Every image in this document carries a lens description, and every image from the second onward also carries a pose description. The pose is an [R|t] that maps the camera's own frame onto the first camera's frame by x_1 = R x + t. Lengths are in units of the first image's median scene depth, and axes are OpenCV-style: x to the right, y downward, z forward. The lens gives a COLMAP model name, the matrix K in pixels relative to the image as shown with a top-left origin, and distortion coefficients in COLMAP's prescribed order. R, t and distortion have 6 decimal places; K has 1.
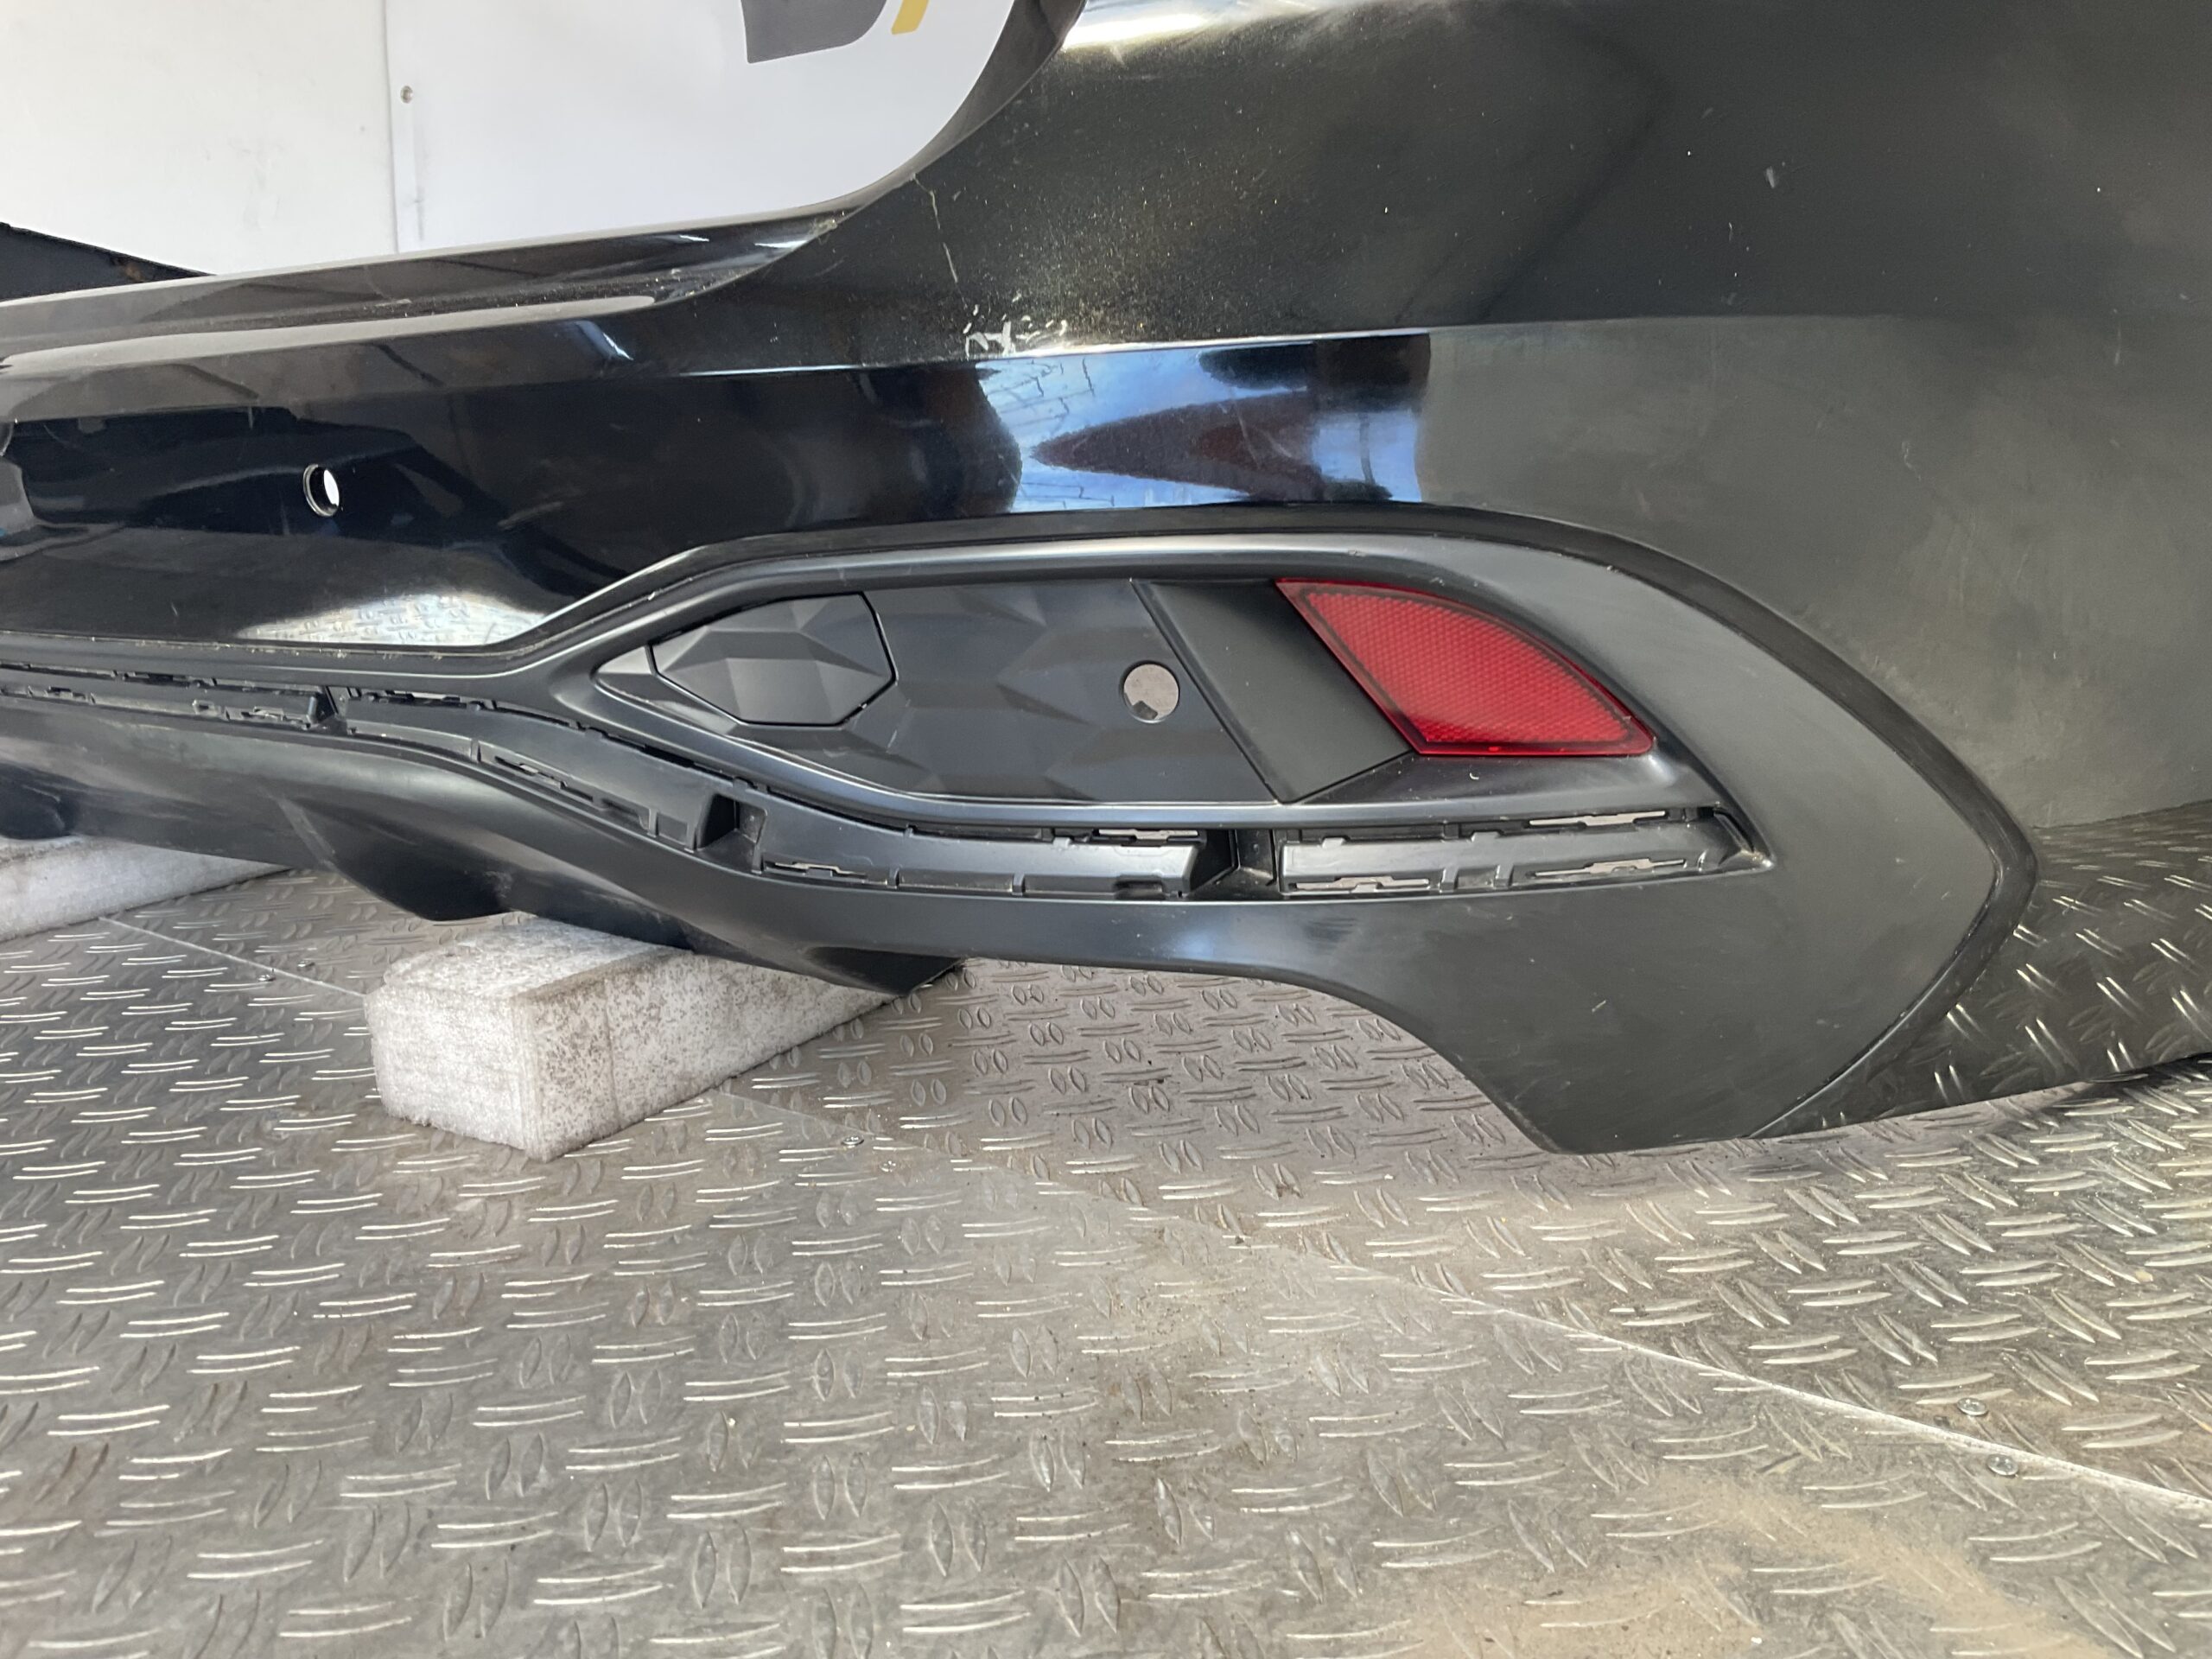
lens RADIAL K [[1837.6, 0, 1102.8], [0, 1837.6, 806.4], [0, 0, 1]] dist [0.069397, -0.137640]
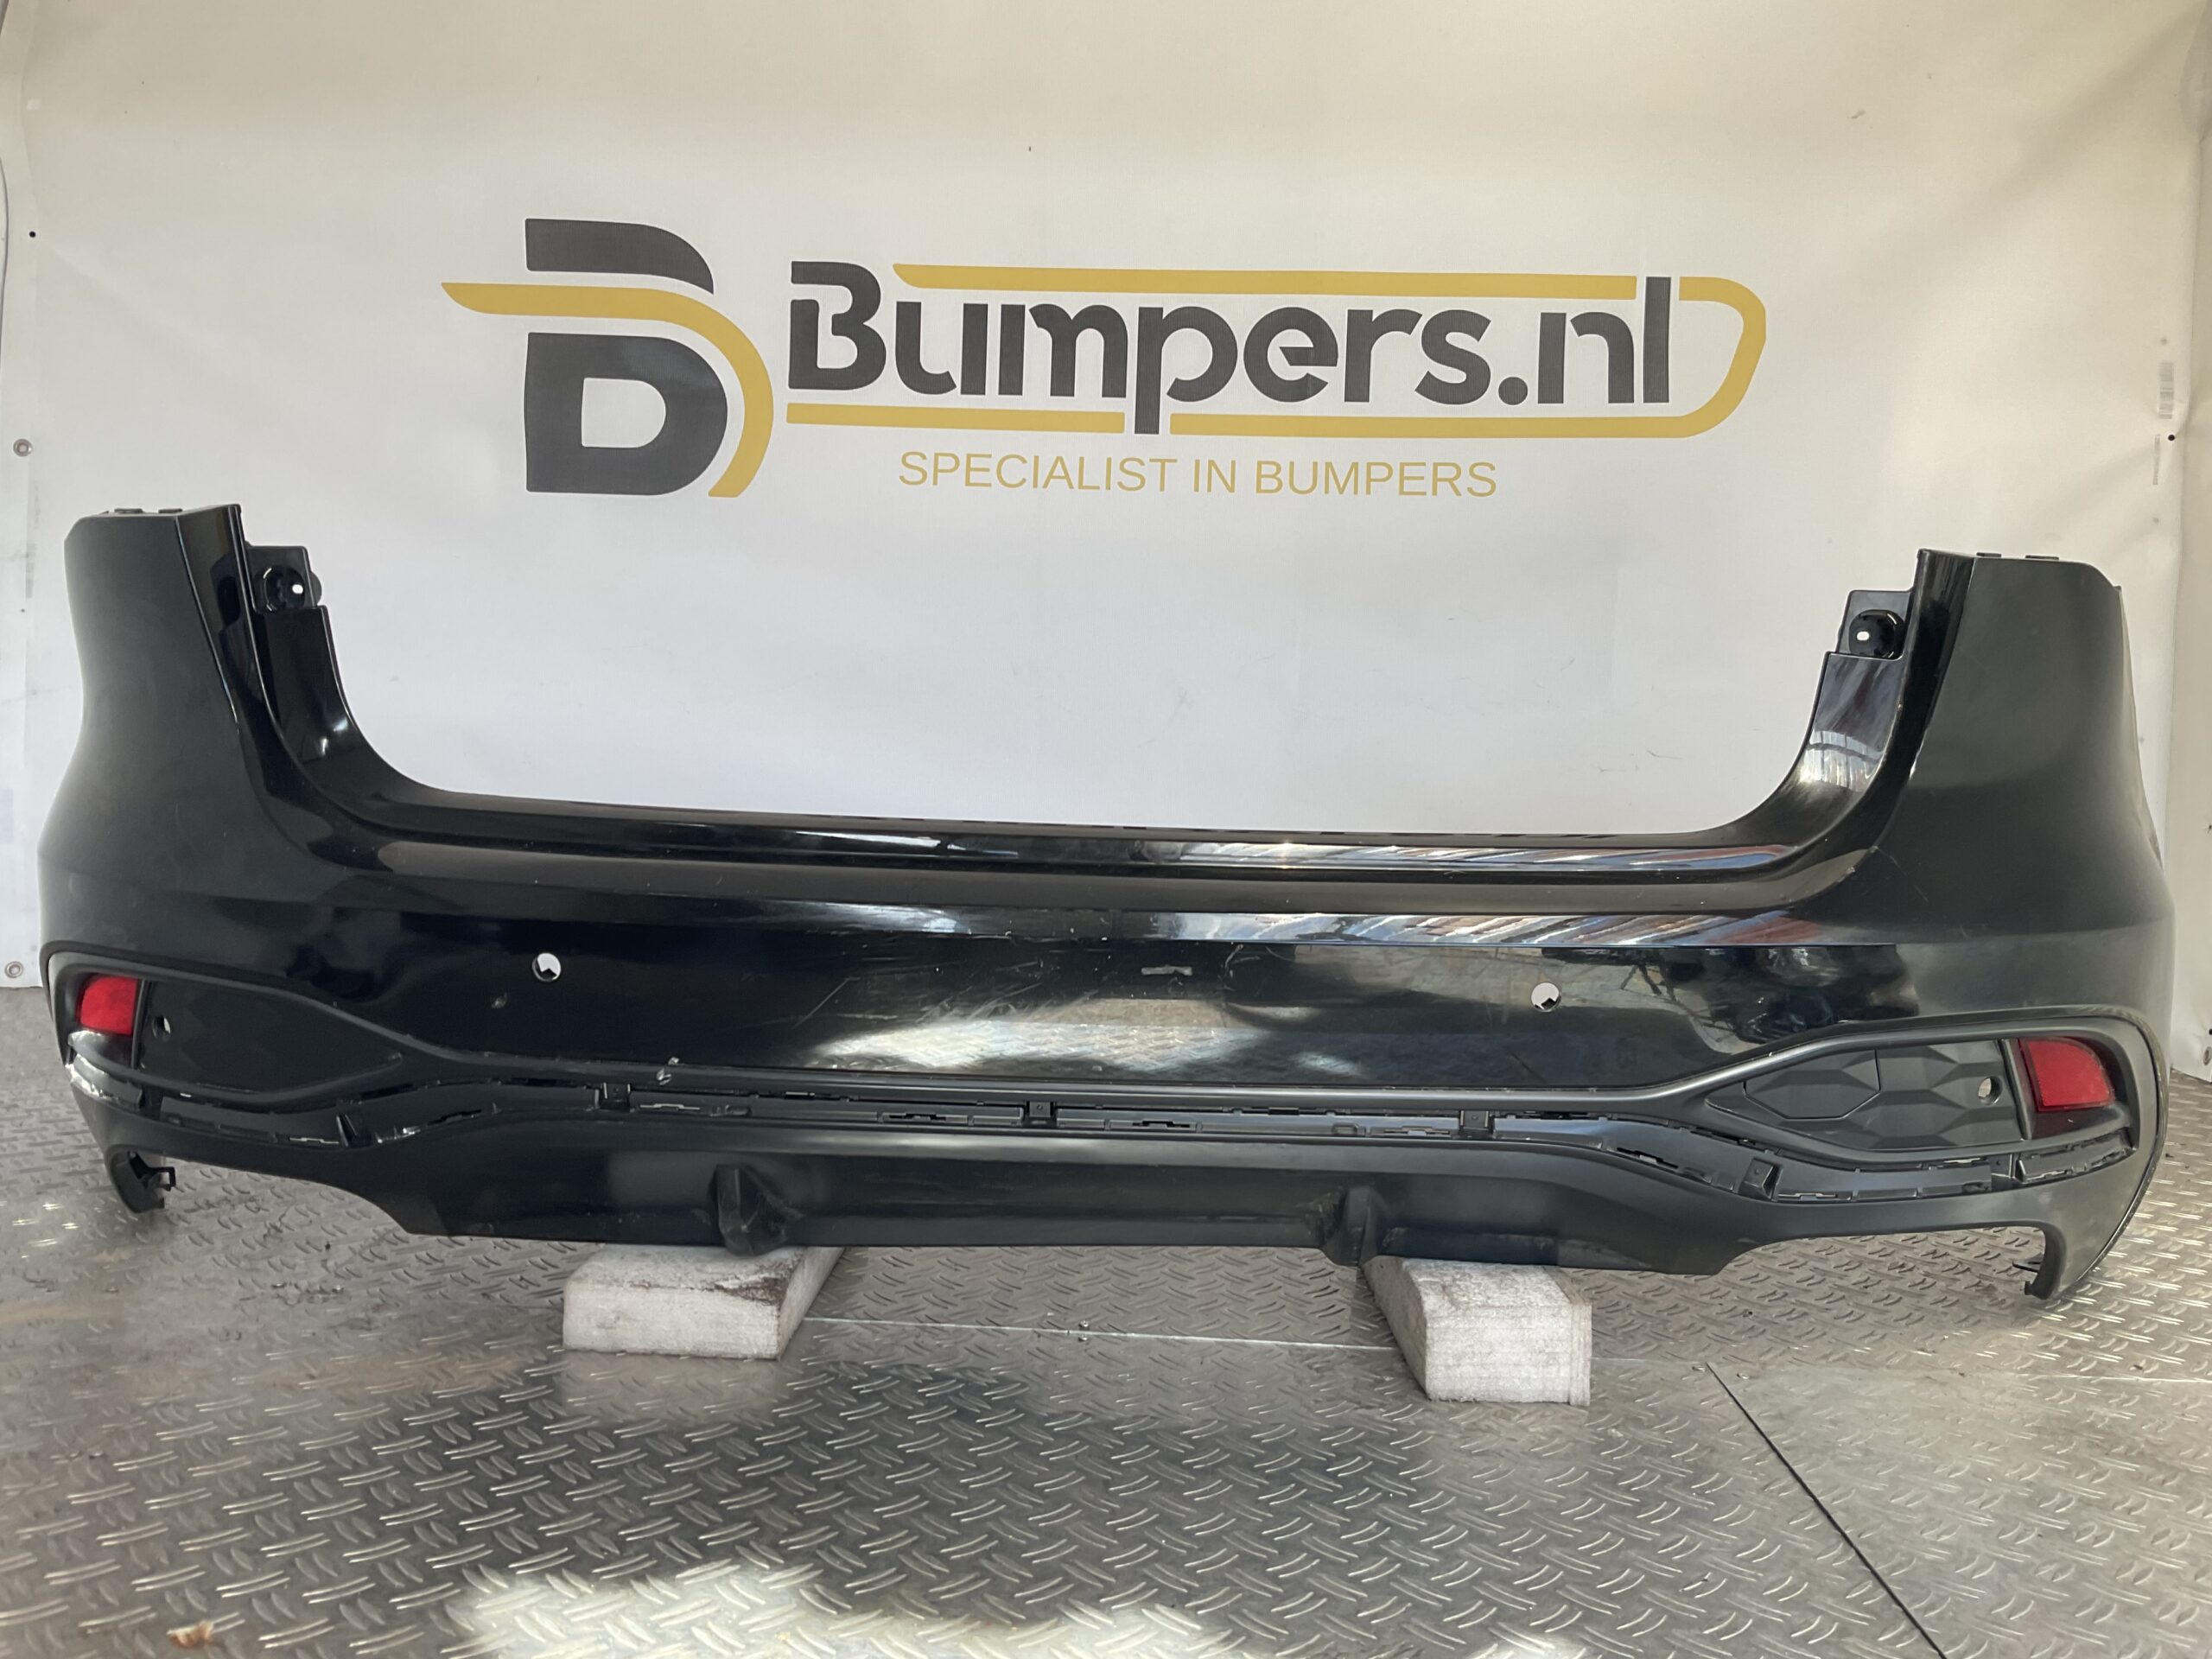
lens RADIAL K [[1837.6, 0, 1097.0], [0, 1837.6, 788.9], [0, 0, 1]] dist [0.069397, -0.137640]
pose [[0.834923, 0.024389, 0.549826, -1.850845], [0.067822, 0.986844, -0.146763, -0.154846], [-0.546172, 0.159826, 0.822284, -0.217349]]
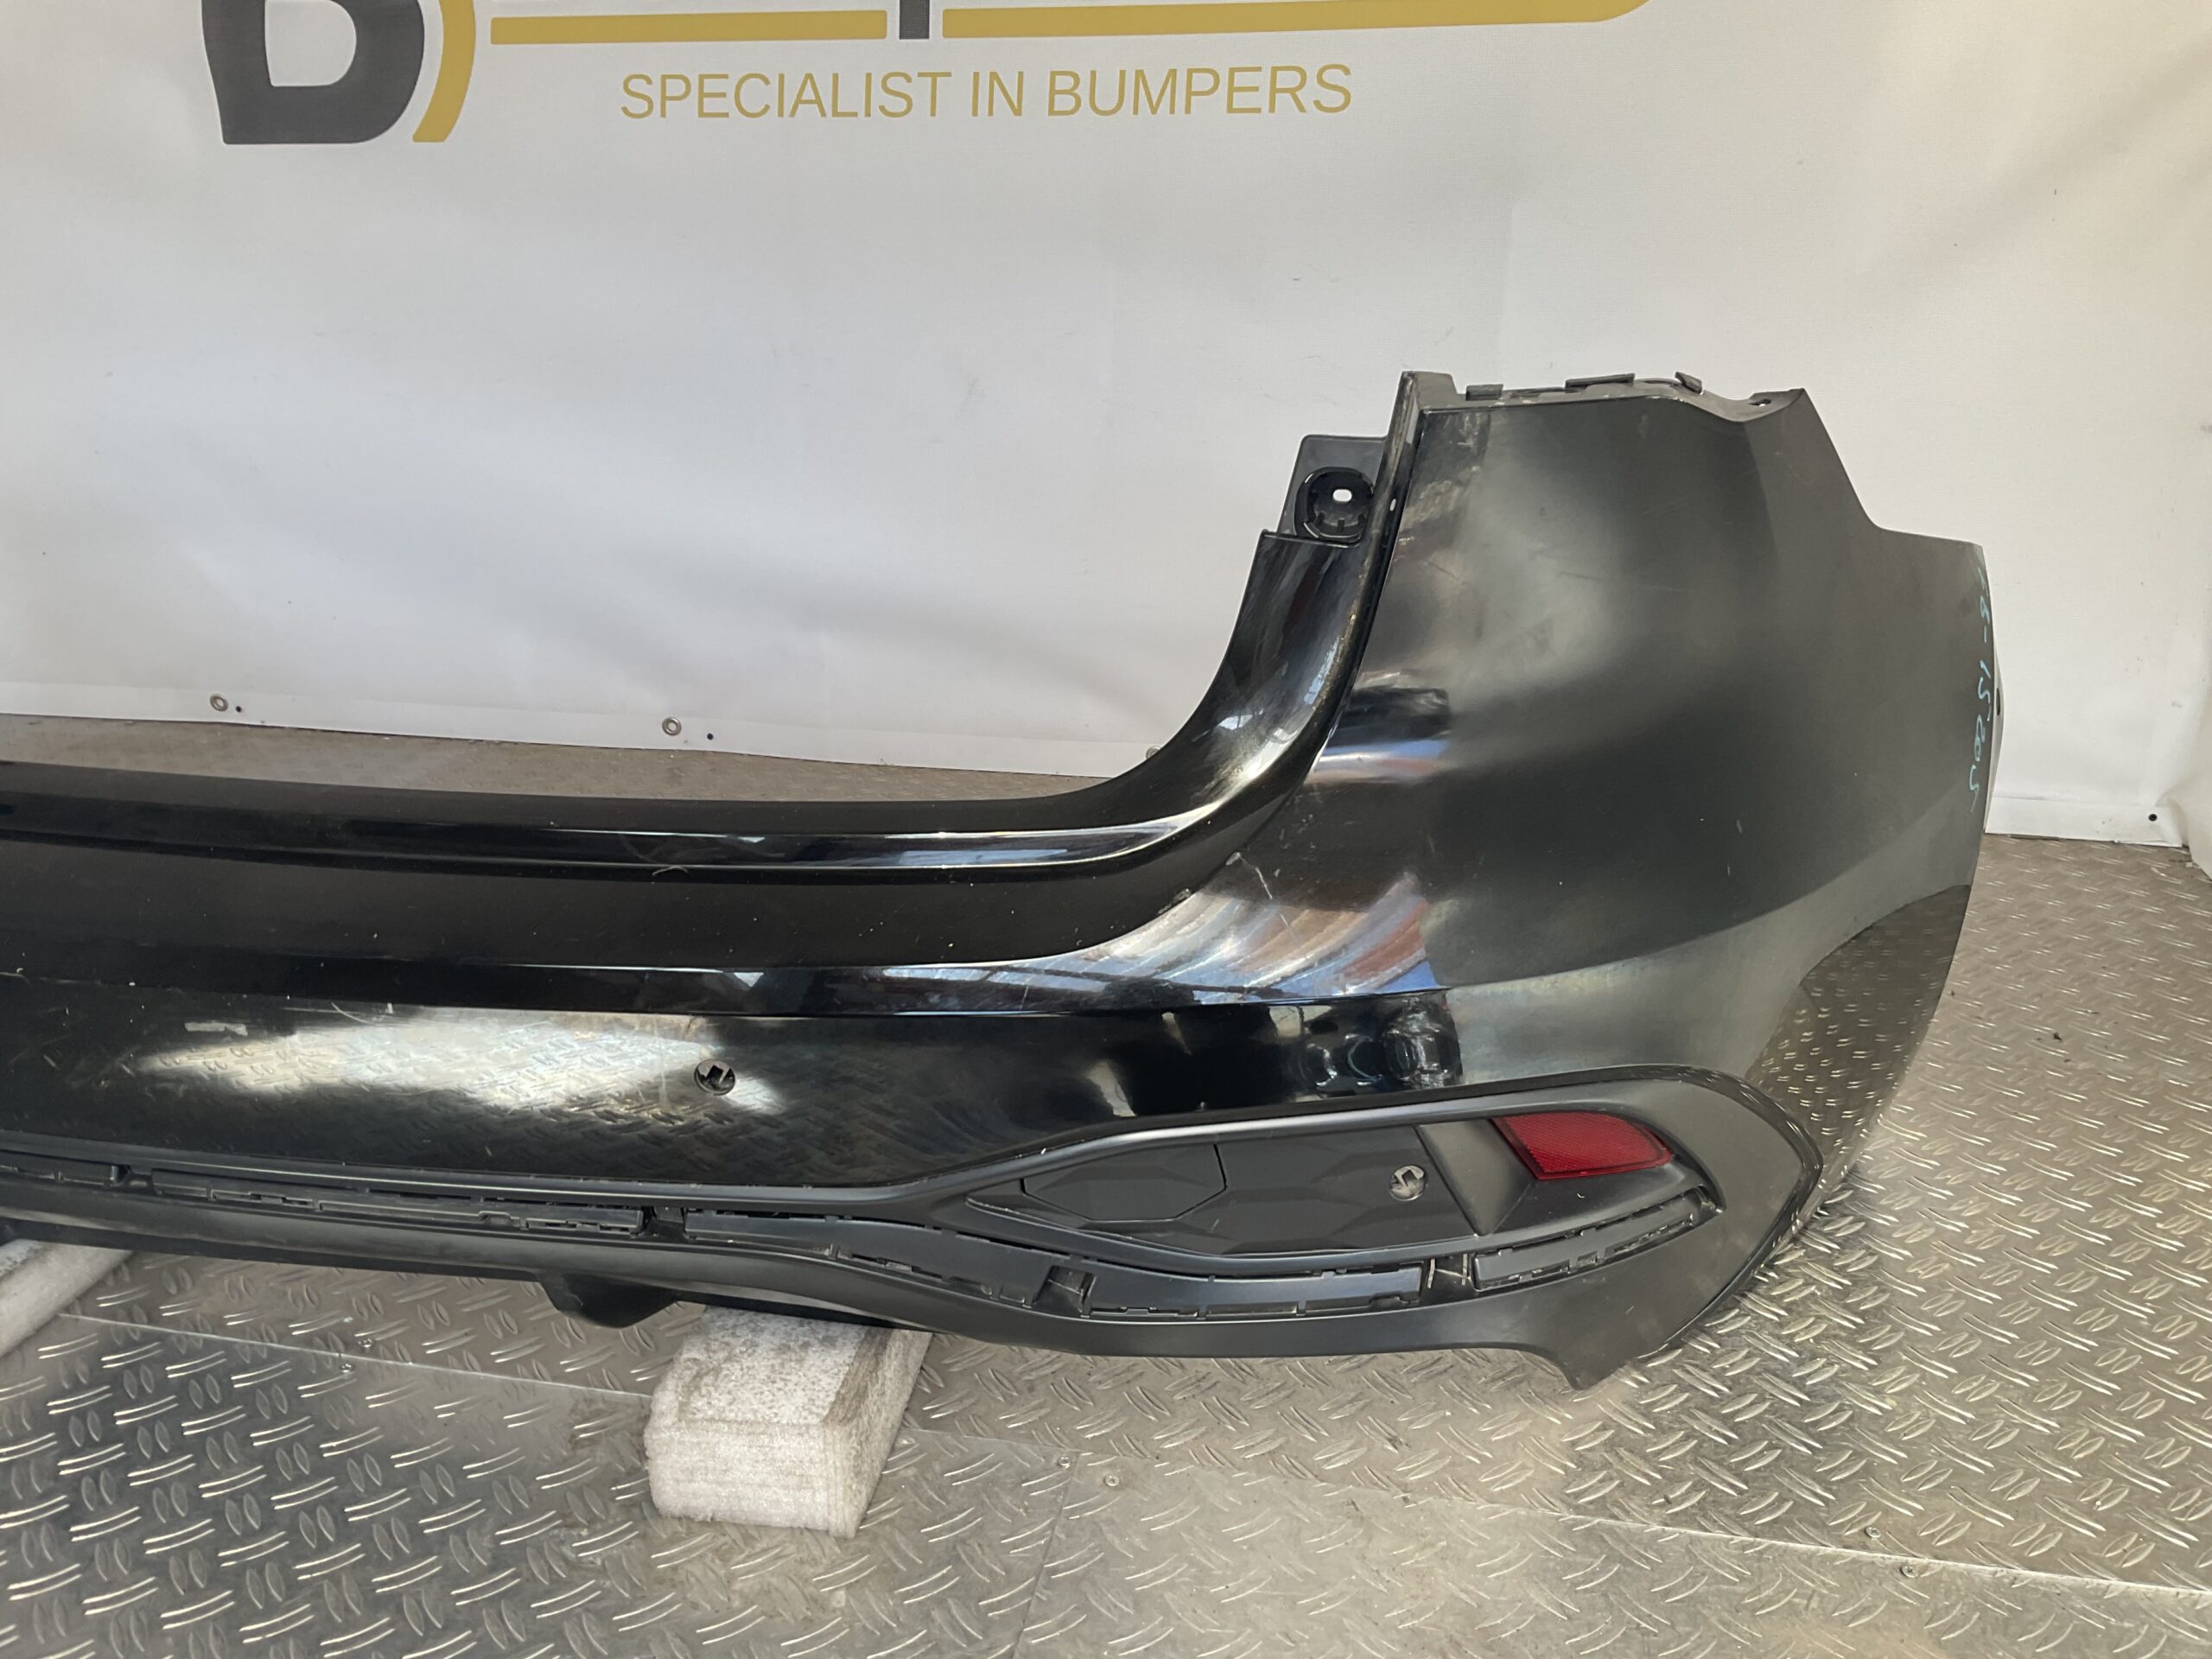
lens RADIAL K [[1837.6, 0, 1100.6], [0, 1837.6, 815.1], [0, 0, 1]] dist [0.069397, -0.137640]
pose [[0.911824, -0.103551, 0.397310, -0.707655], [0.063856, 0.991665, 0.111908, -0.507831], [-0.405586, -0.076670, 0.910836, -0.218846]]
